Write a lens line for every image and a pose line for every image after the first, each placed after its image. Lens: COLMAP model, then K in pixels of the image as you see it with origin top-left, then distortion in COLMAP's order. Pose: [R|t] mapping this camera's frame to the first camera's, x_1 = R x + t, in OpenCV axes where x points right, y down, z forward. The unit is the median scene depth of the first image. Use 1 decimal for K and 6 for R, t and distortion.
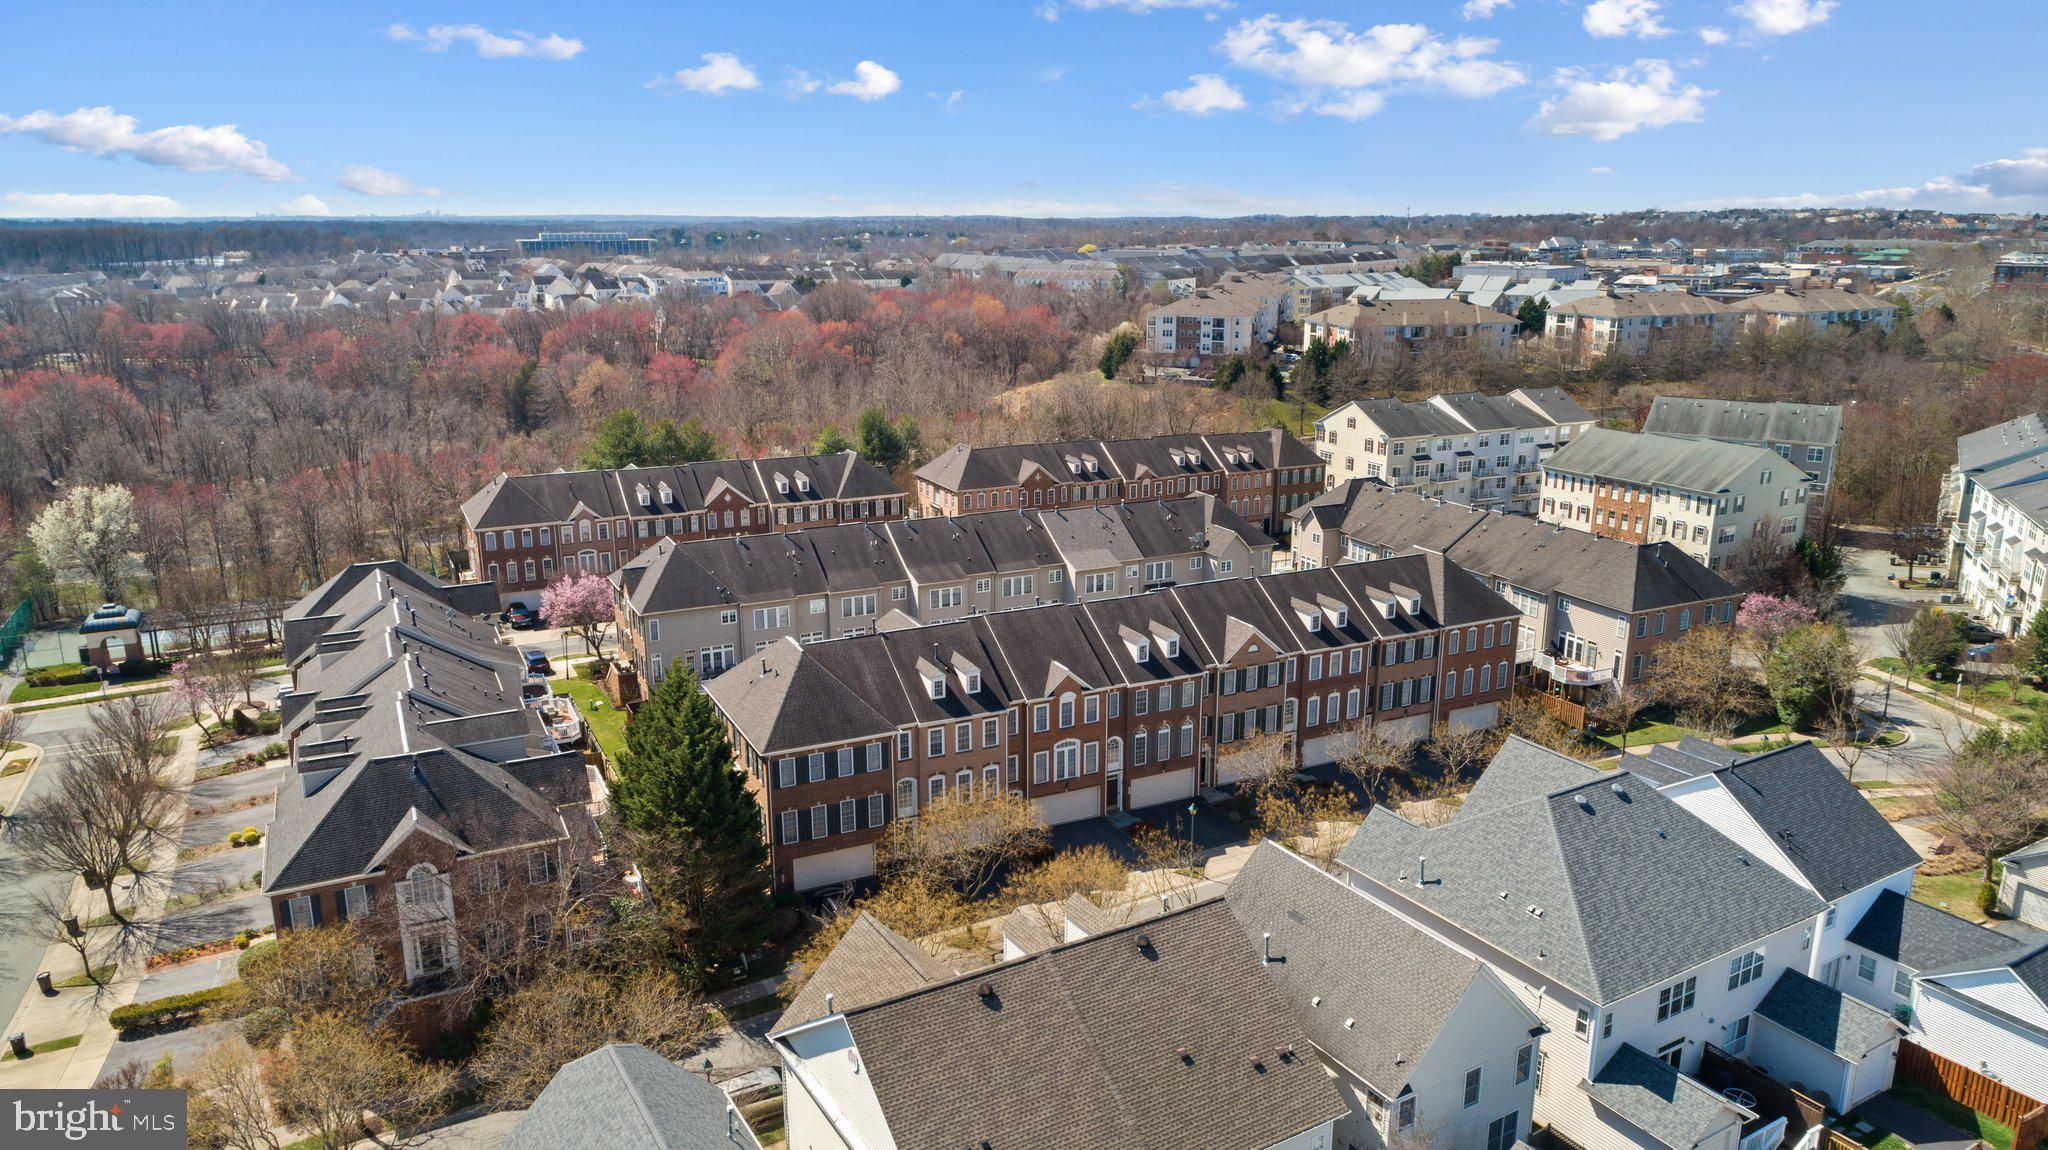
lens RADIAL K [[1394.1, 0, 1033.1], [0, 1394.1, 579.5], [0, 0, 1]] dist [-0.002912, 0.005972]
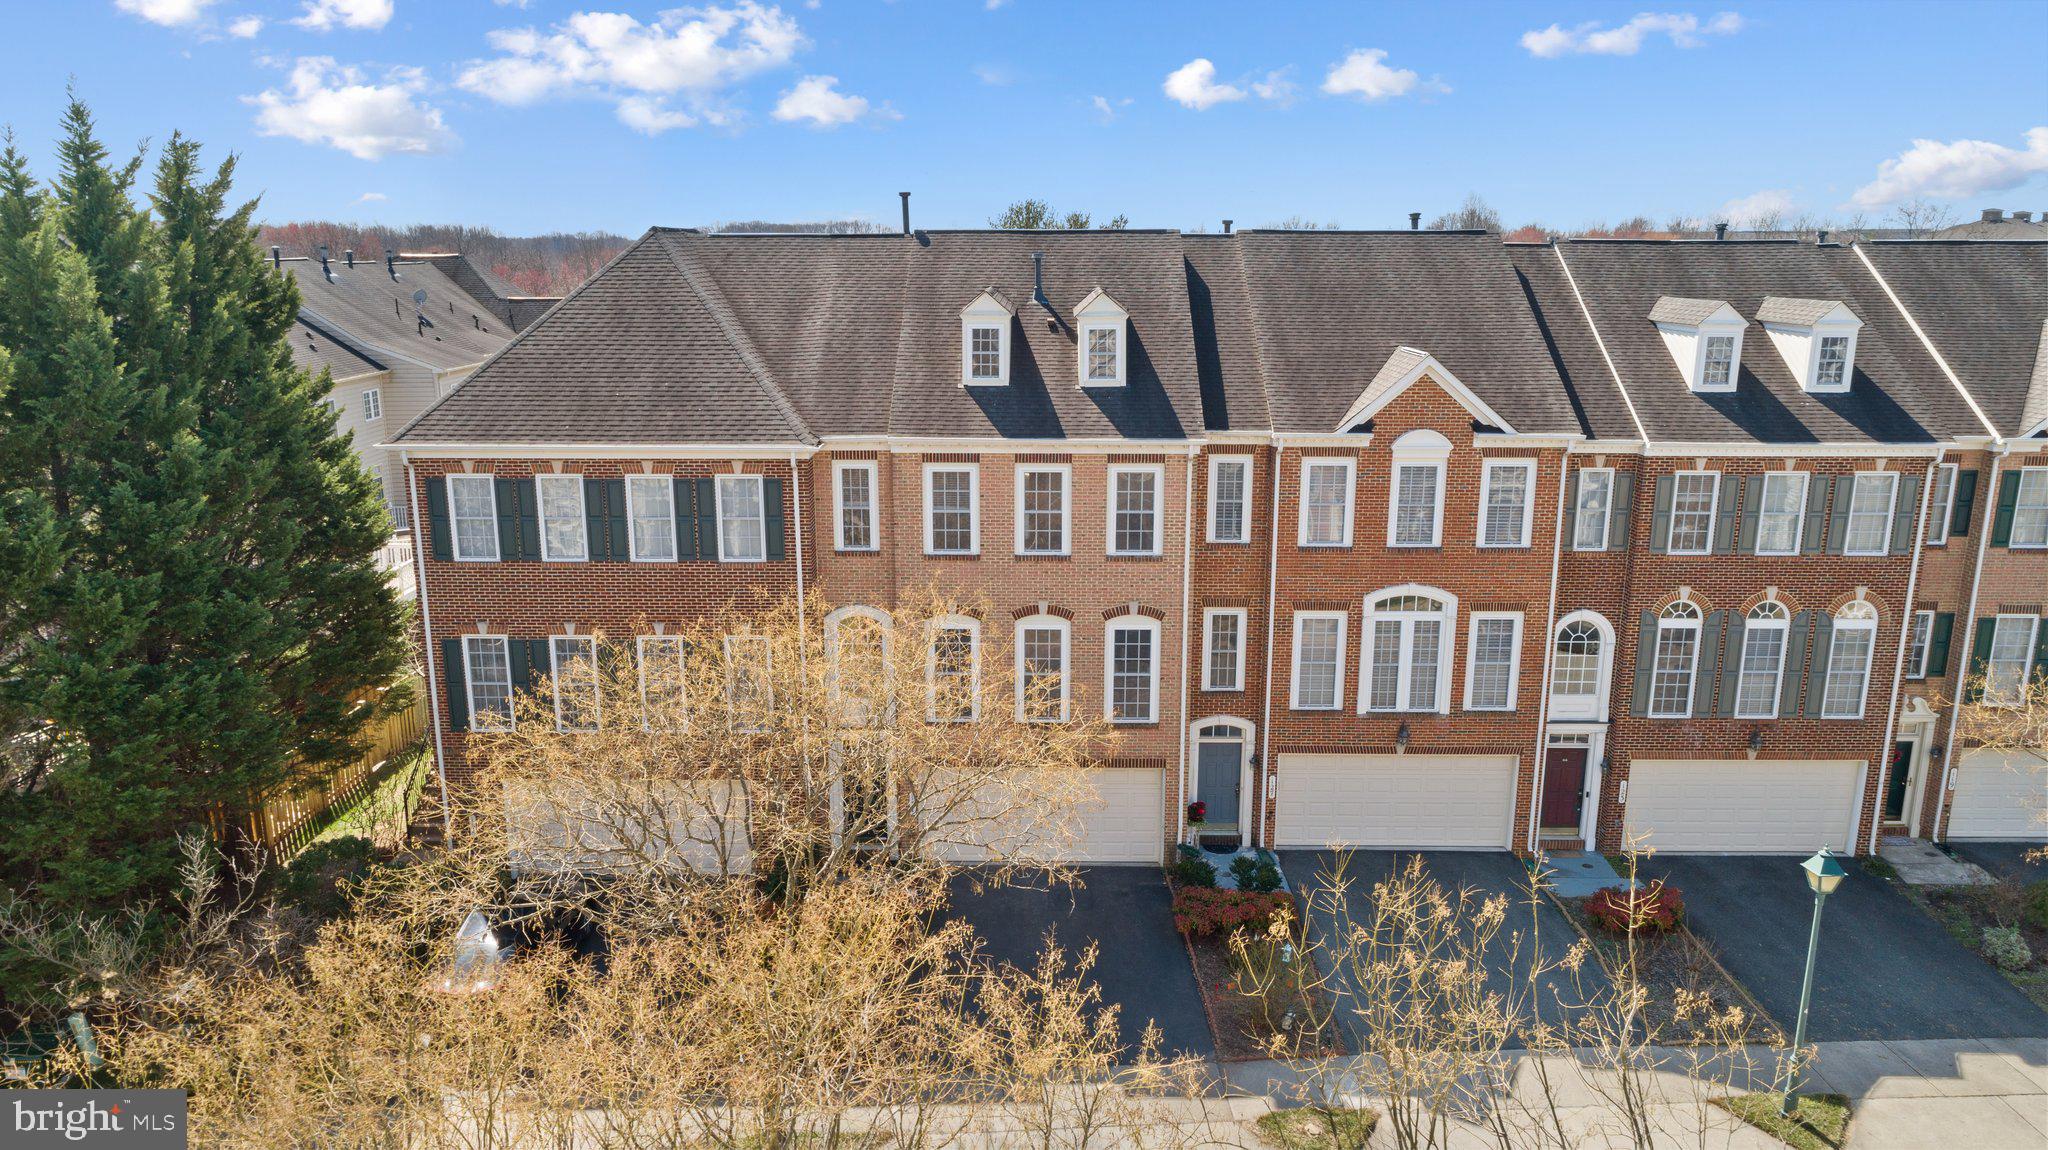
lens RADIAL K [[1394.1, 0, 1033.1], [0, 1394.1, 579.5], [0, 0, 1]] dist [-0.002912, 0.005972]
pose [[0.890156, 0.108290, -0.442602, 0.075018], [-0.116856, 0.993117, 0.007962, 0.102358], [0.440417, 0.044633, 0.896683, 0.572859]]
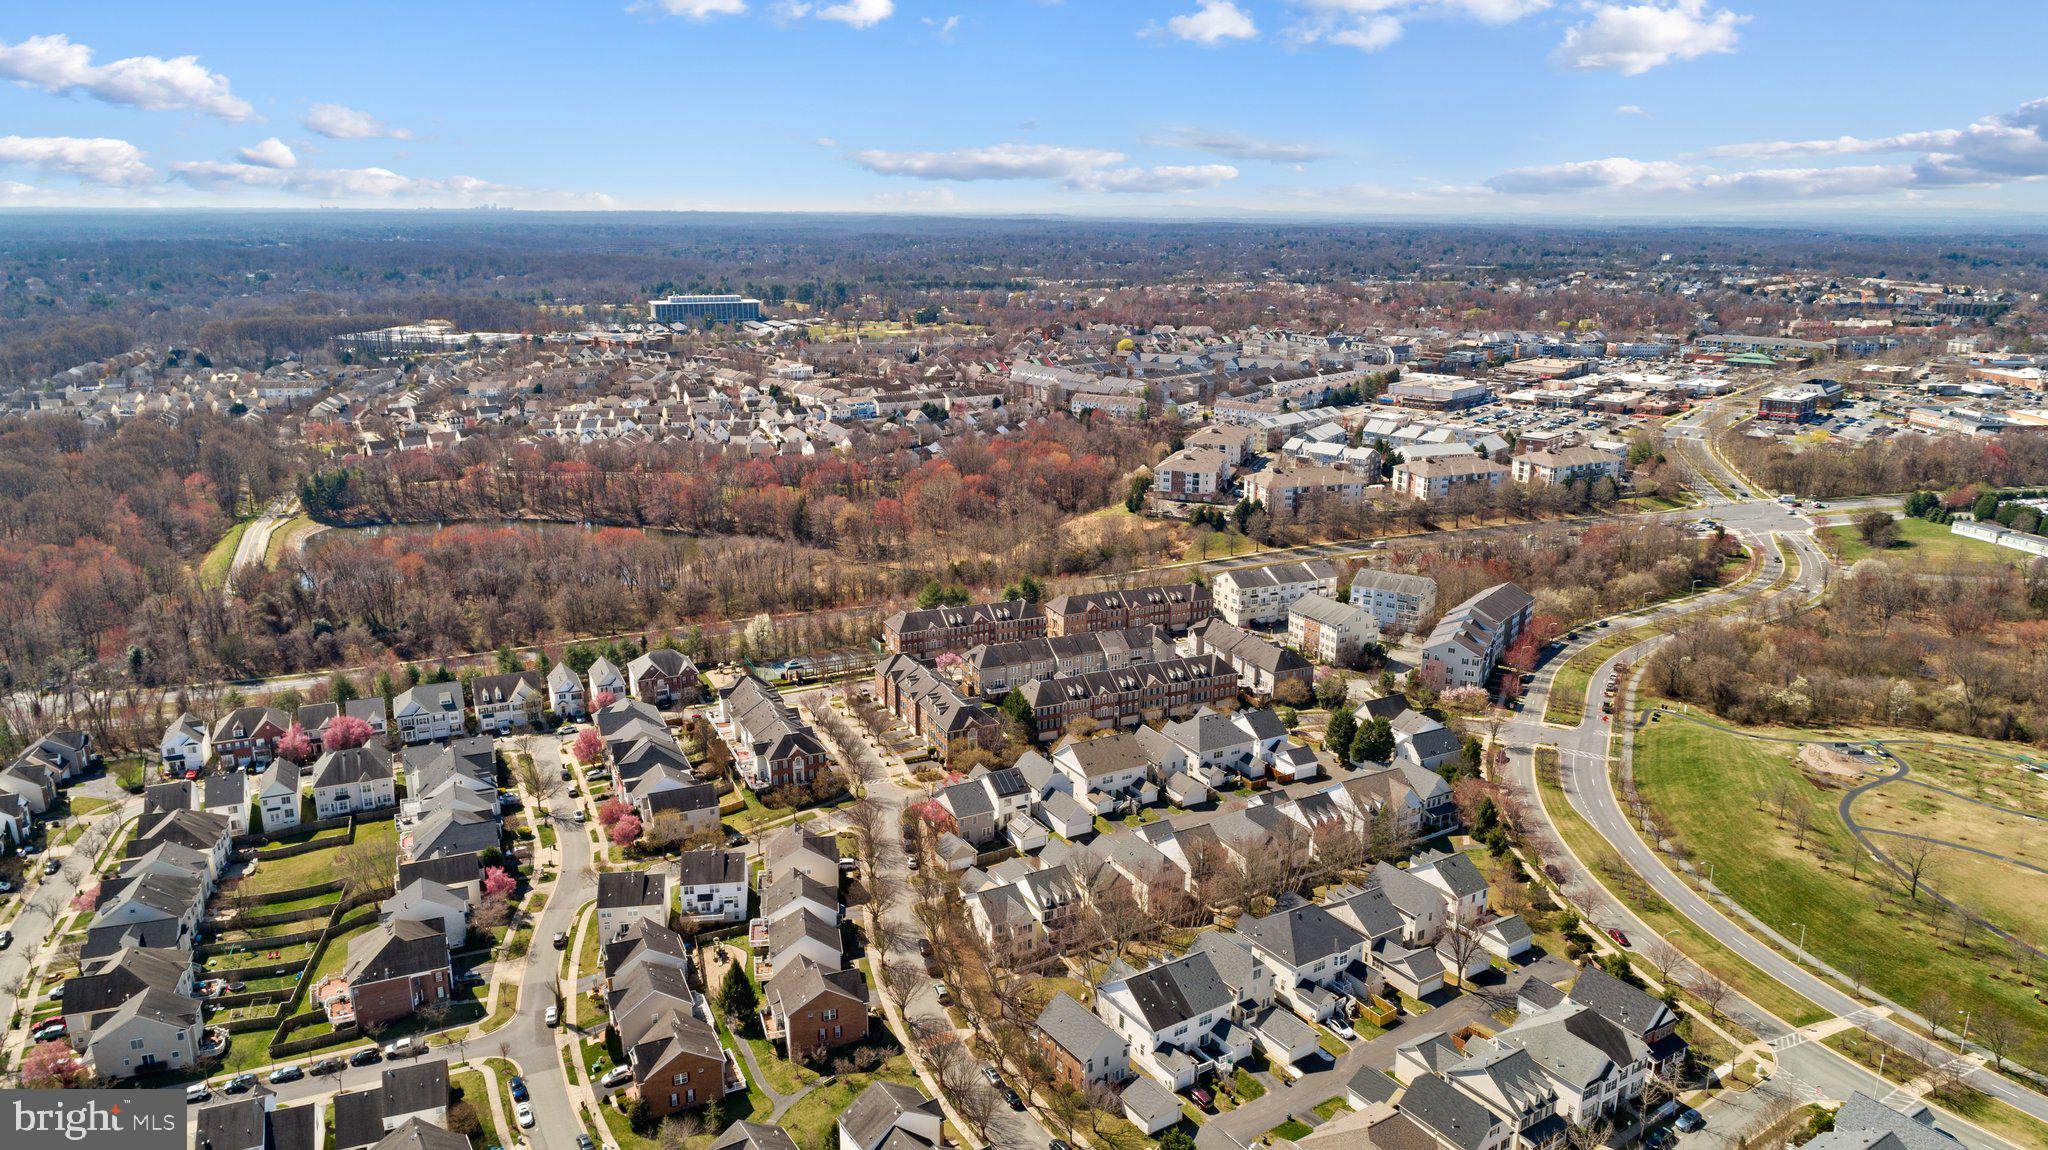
lens RADIAL K [[1394.1, 0, 1033.1], [0, 1394.1, 579.5], [0, 0, 1]] dist [-0.002912, 0.005972]
pose [[0.999526, 0.012766, -0.027997, -0.060176], [-0.012590, 0.999900, 0.006452, -0.225070], [0.028076, -0.006097, 0.999587, -2.480852]]
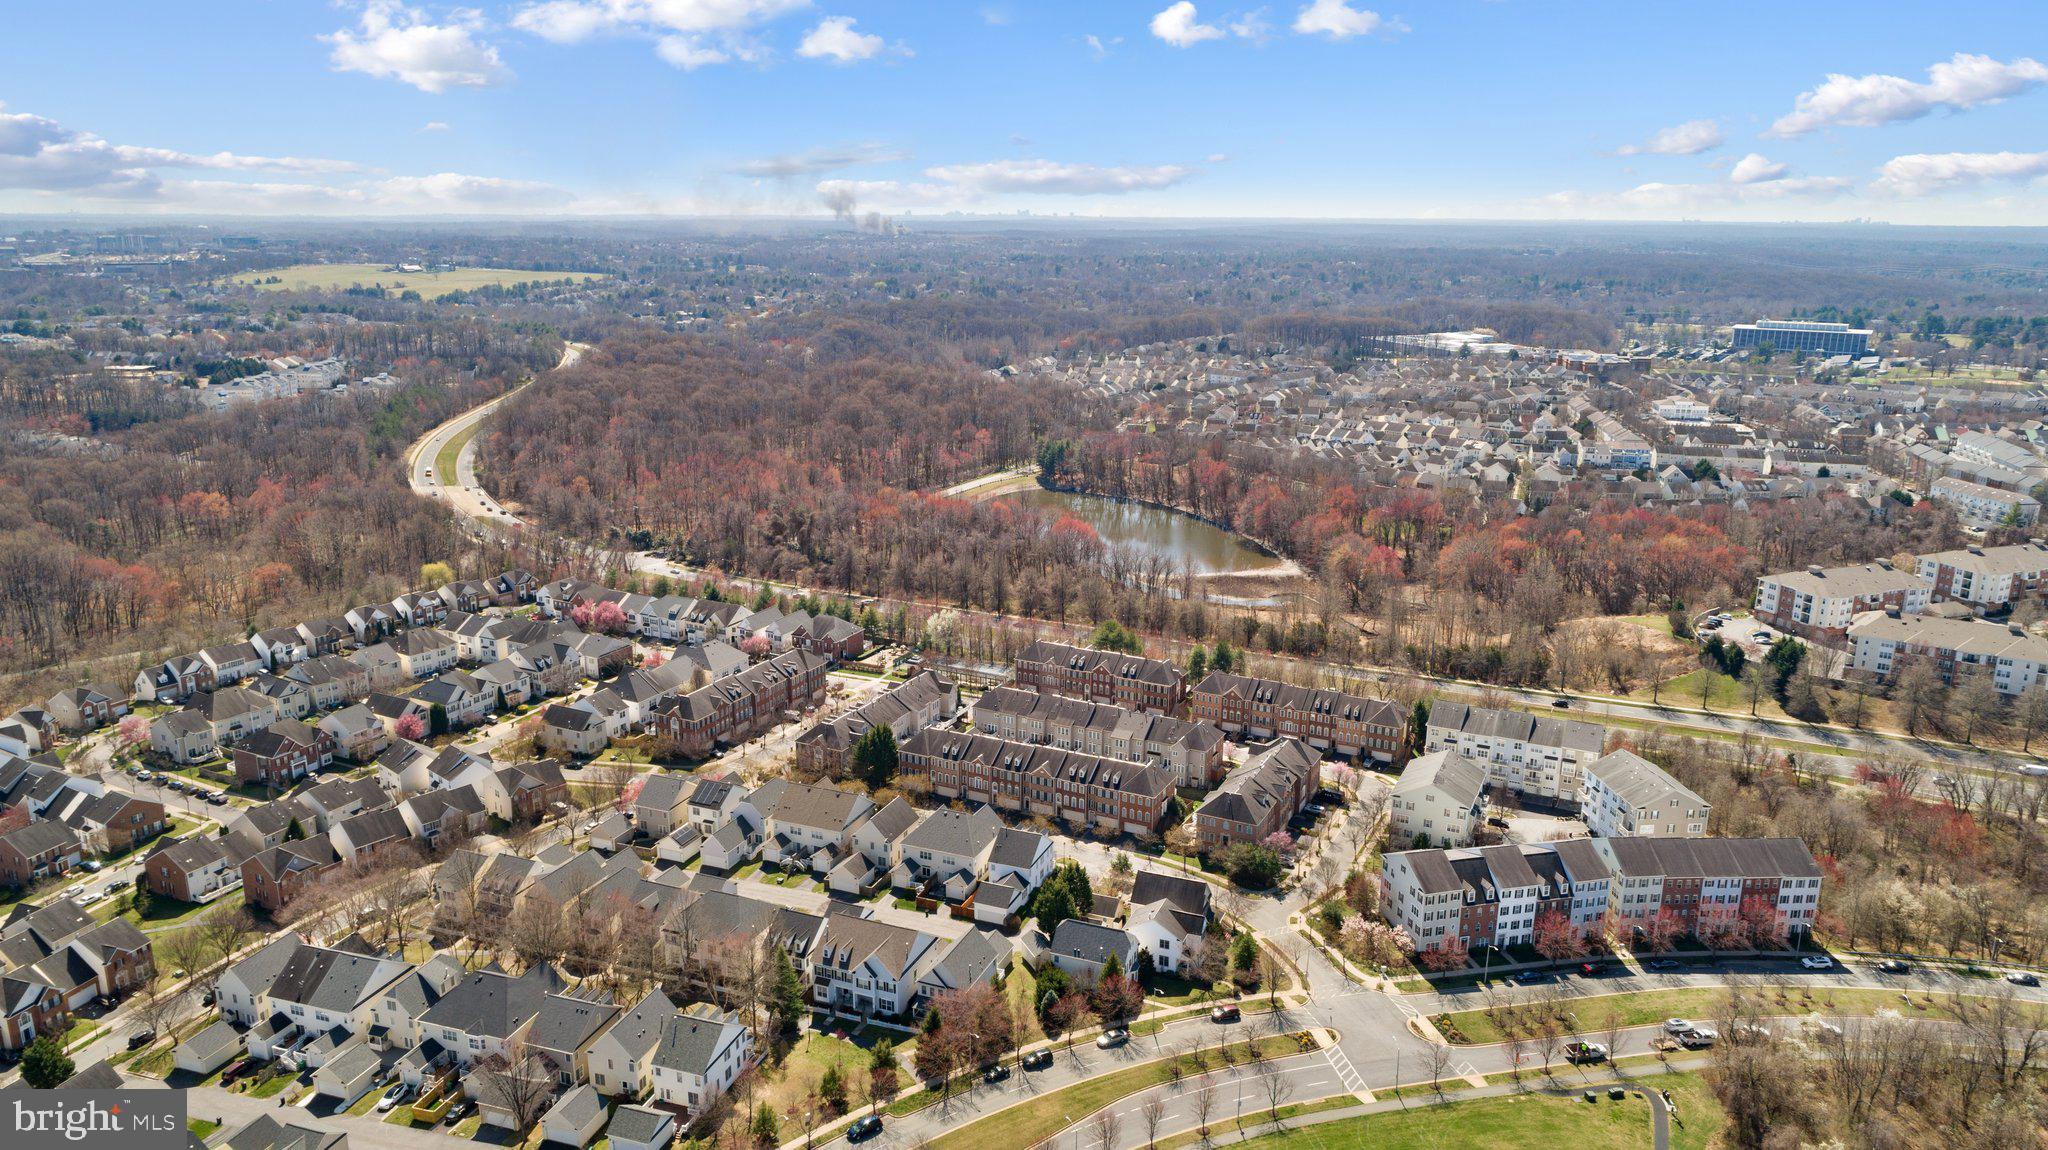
lens RADIAL K [[1394.1, 0, 1033.1], [0, 1394.1, 579.5], [0, 0, 1]] dist [-0.002912, 0.005972]
pose [[0.601747, 0.209182, -0.770807, 2.262718], [-0.209642, 0.972621, 0.100289, -0.624806], [0.770682, 0.101245, 0.629125, -0.949514]]
